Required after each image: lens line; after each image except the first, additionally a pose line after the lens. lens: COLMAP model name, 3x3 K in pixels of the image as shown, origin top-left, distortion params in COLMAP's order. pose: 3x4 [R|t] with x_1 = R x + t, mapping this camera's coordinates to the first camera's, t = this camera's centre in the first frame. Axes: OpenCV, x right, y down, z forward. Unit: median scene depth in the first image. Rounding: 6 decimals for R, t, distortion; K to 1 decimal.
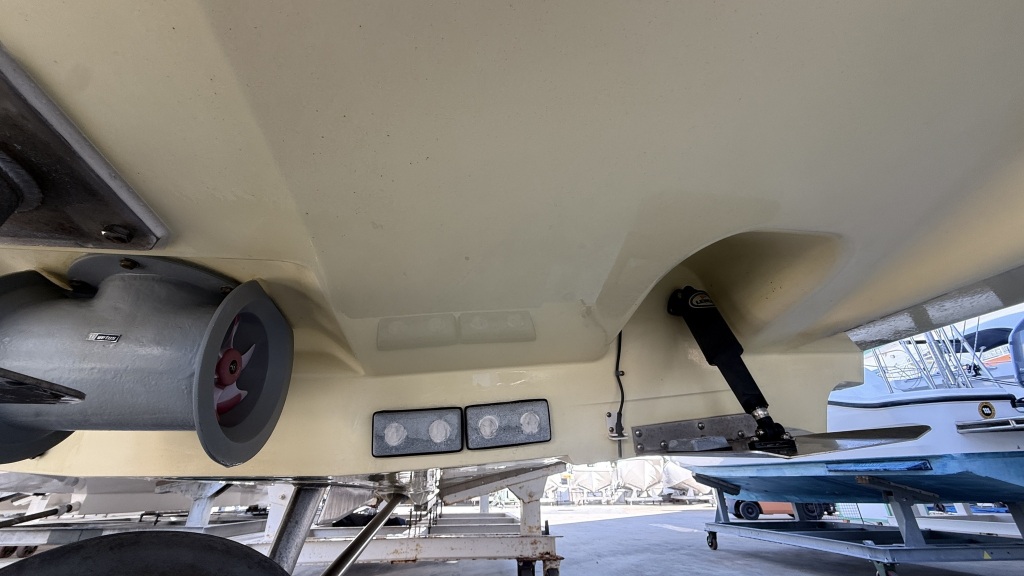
lens RADIAL K [[417.9, 0, 513.2], [0, 417.9, 286.1], [0, 0, 1]] dist [-0.000861, 0.000642]
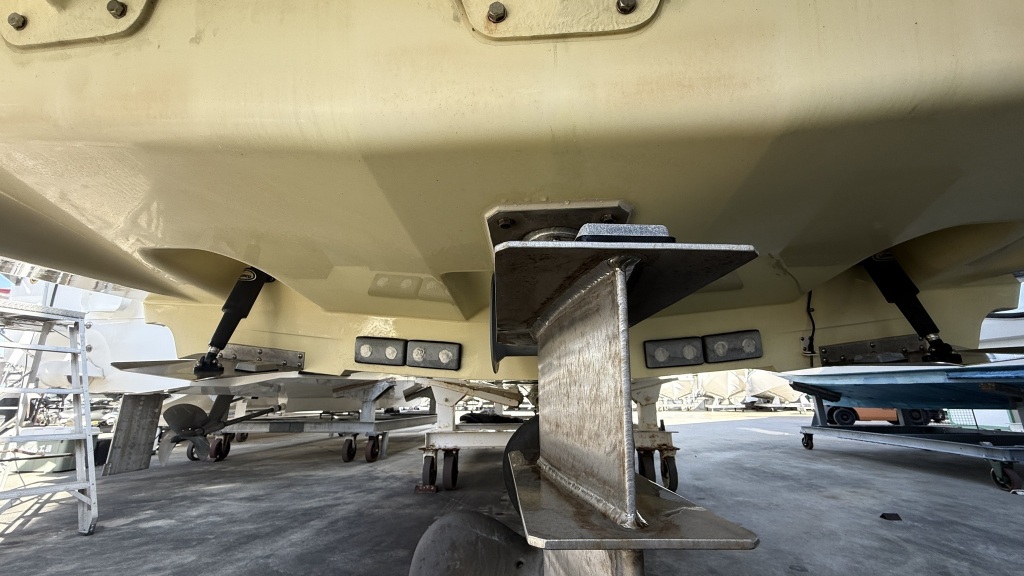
lens RADIAL K [[417.9, 0, 510.3], [0, 417.9, 289.6], [0, 0, 1]] dist [-0.000861, 0.000642]
pose [[0.983714, -0.042406, -0.174667, -0.083893], [0.076305, 0.978383, 0.192210, -0.034948], [0.162740, -0.202408, 0.965685, -0.085328]]
